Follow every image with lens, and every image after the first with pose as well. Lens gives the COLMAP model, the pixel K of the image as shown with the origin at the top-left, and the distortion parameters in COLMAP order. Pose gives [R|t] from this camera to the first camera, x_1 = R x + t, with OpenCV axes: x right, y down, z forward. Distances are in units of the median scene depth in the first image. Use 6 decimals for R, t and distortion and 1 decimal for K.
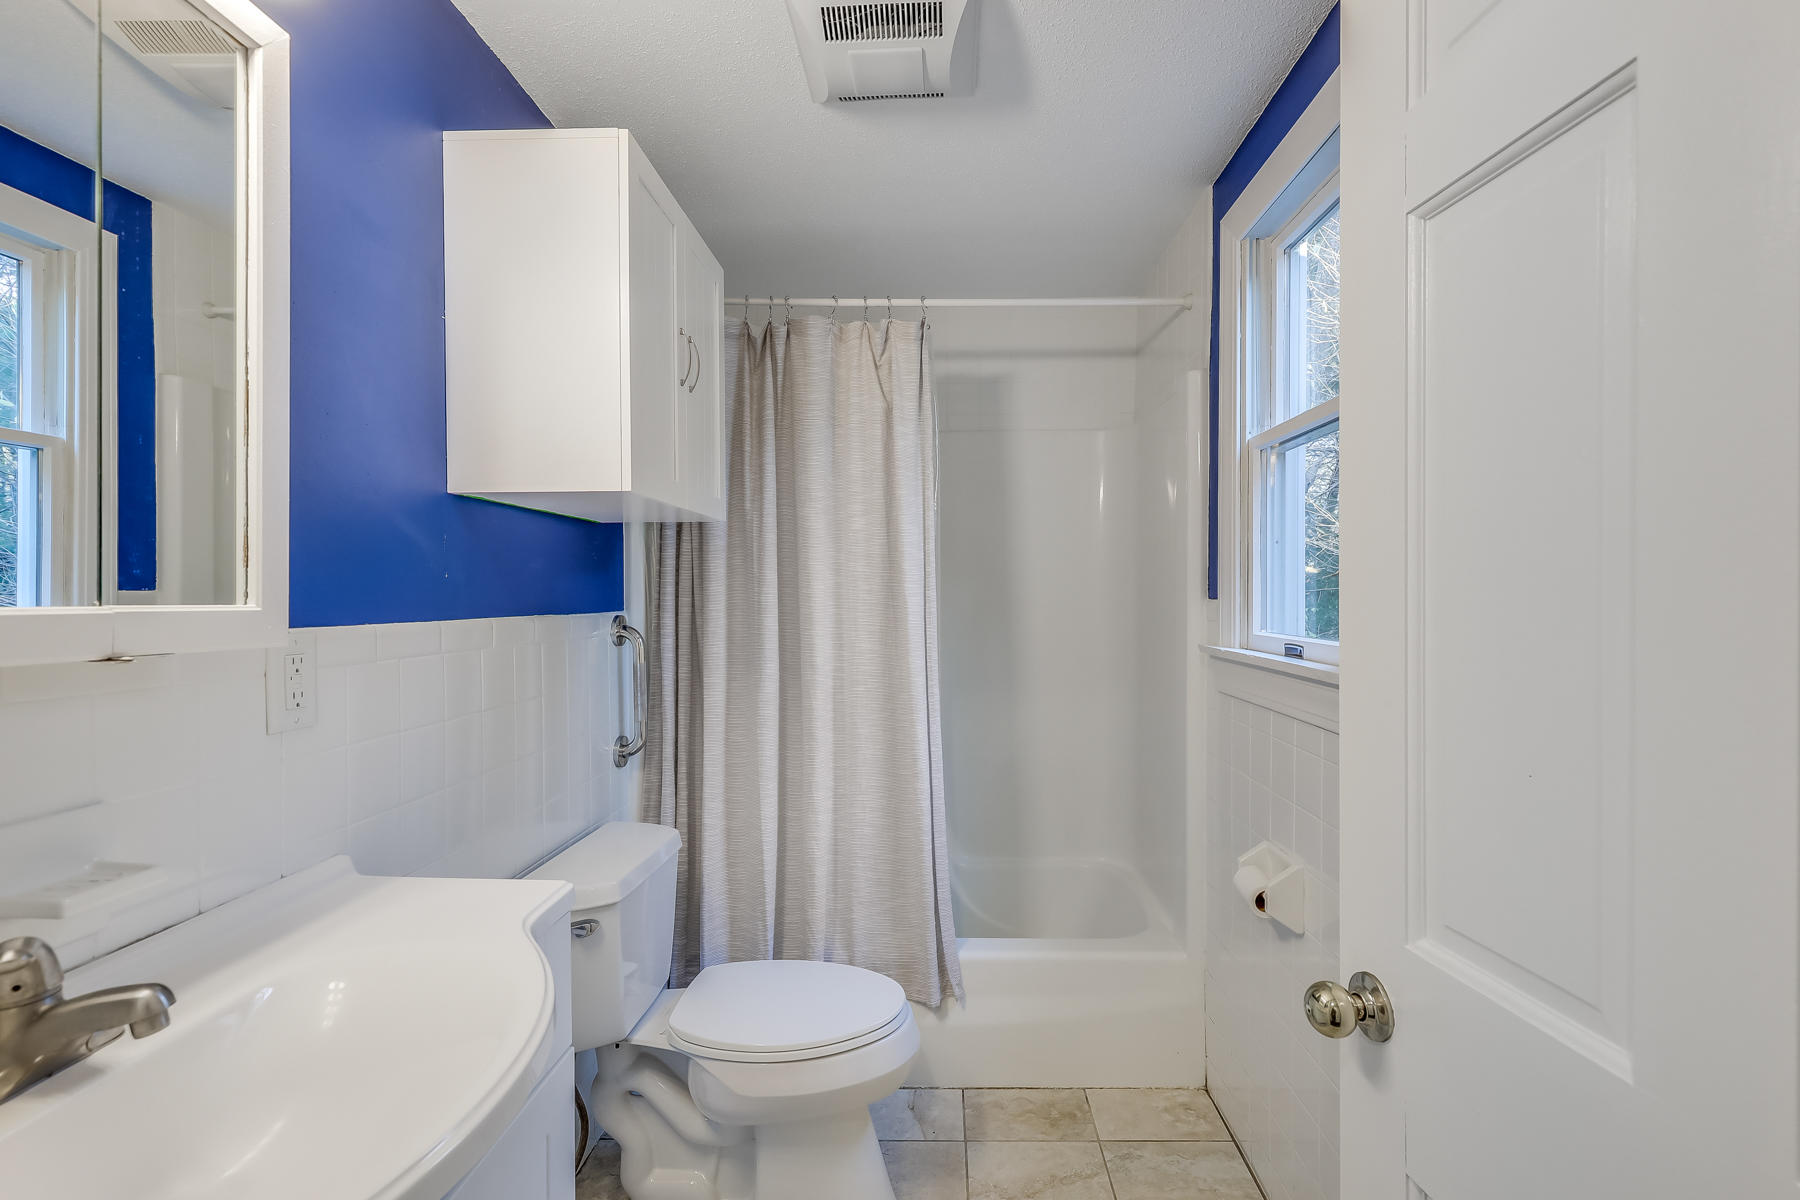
lens RADIAL K [[823.3, 0, 910.1], [0, 823.3, 596.0], [0, 0, 1]] dist [0.001724, 0.000354]
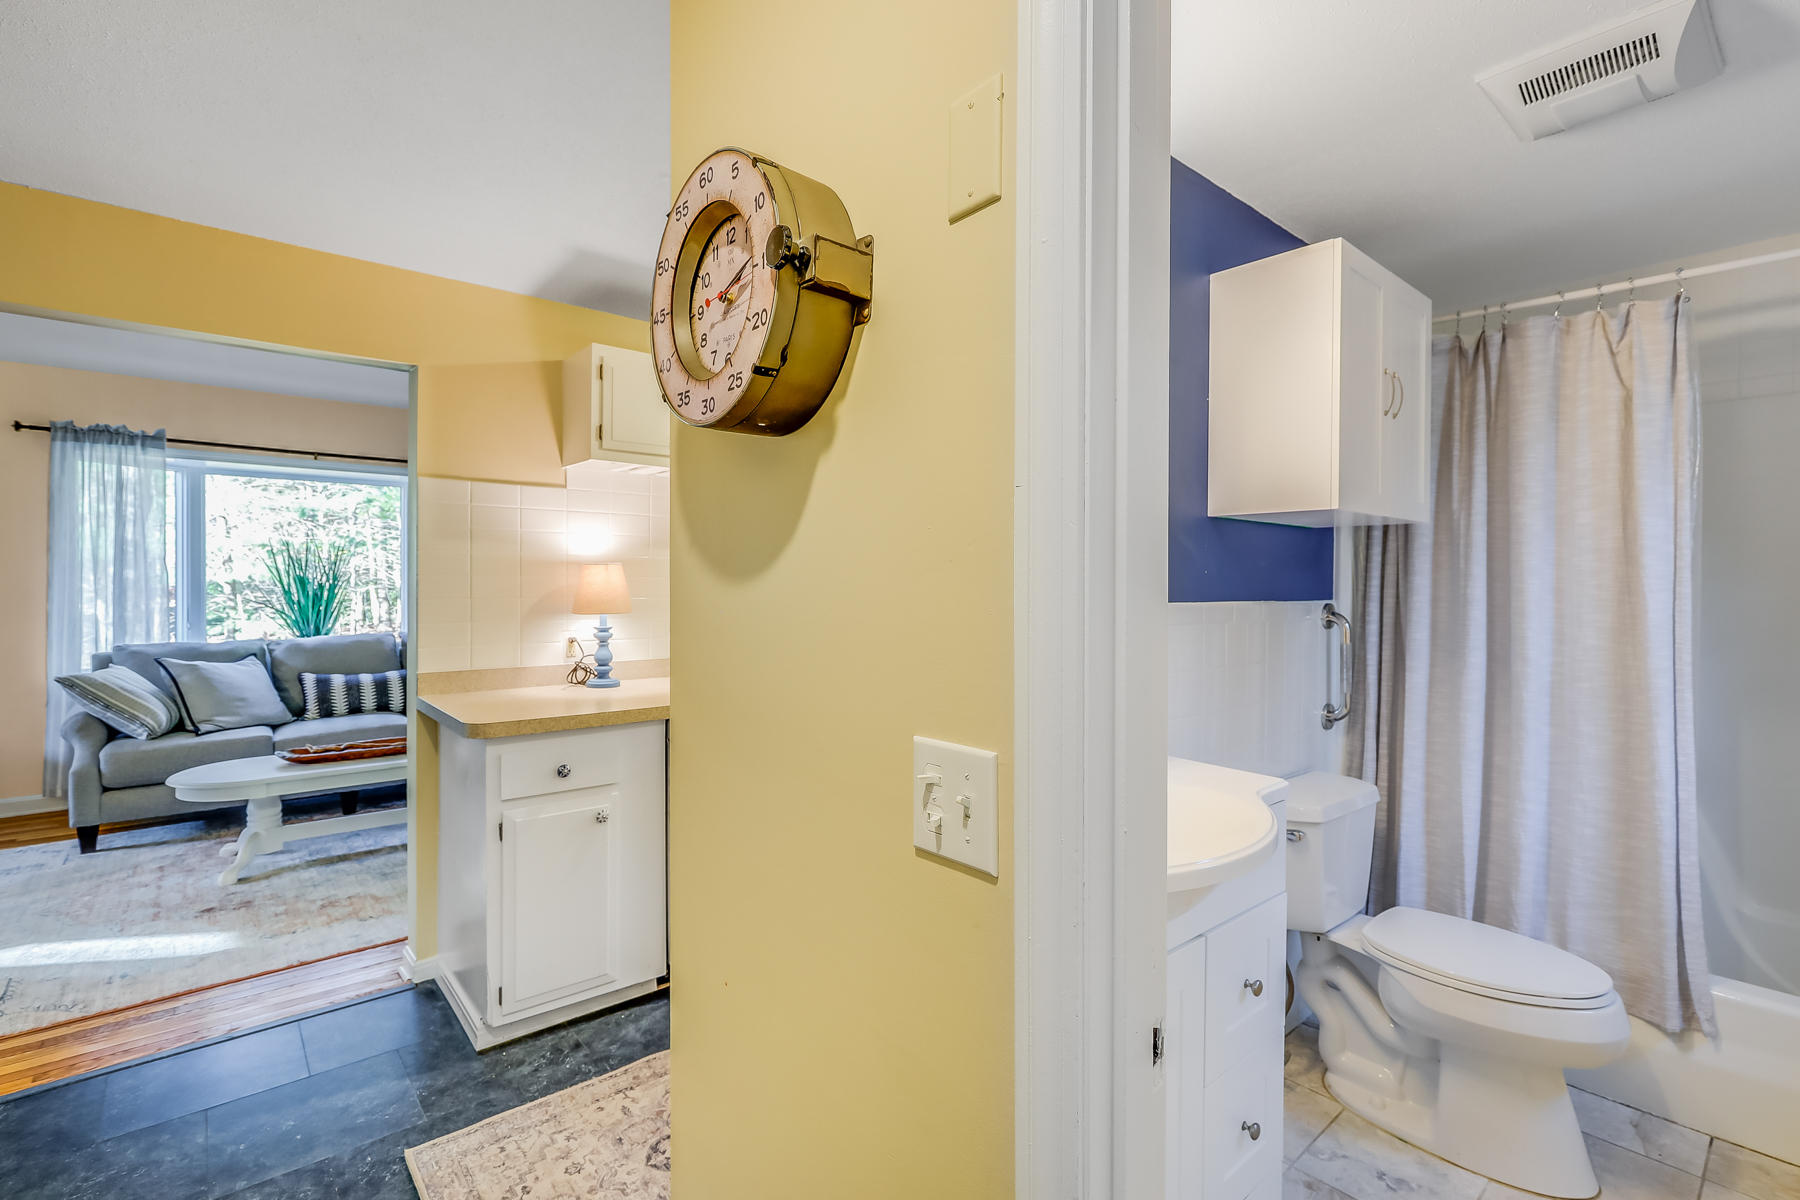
lens RADIAL K [[825.9, 0, 918.0], [0, 825.9, 594.1], [0, 0, 1]] dist [-0.009285, 0.000104]
pose [[0.691601, 0.021017, -0.721974, 0.097439], [-0.014090, 0.999779, 0.015607, -0.000599], [0.722142, -0.000621, 0.691744, -0.258226]]
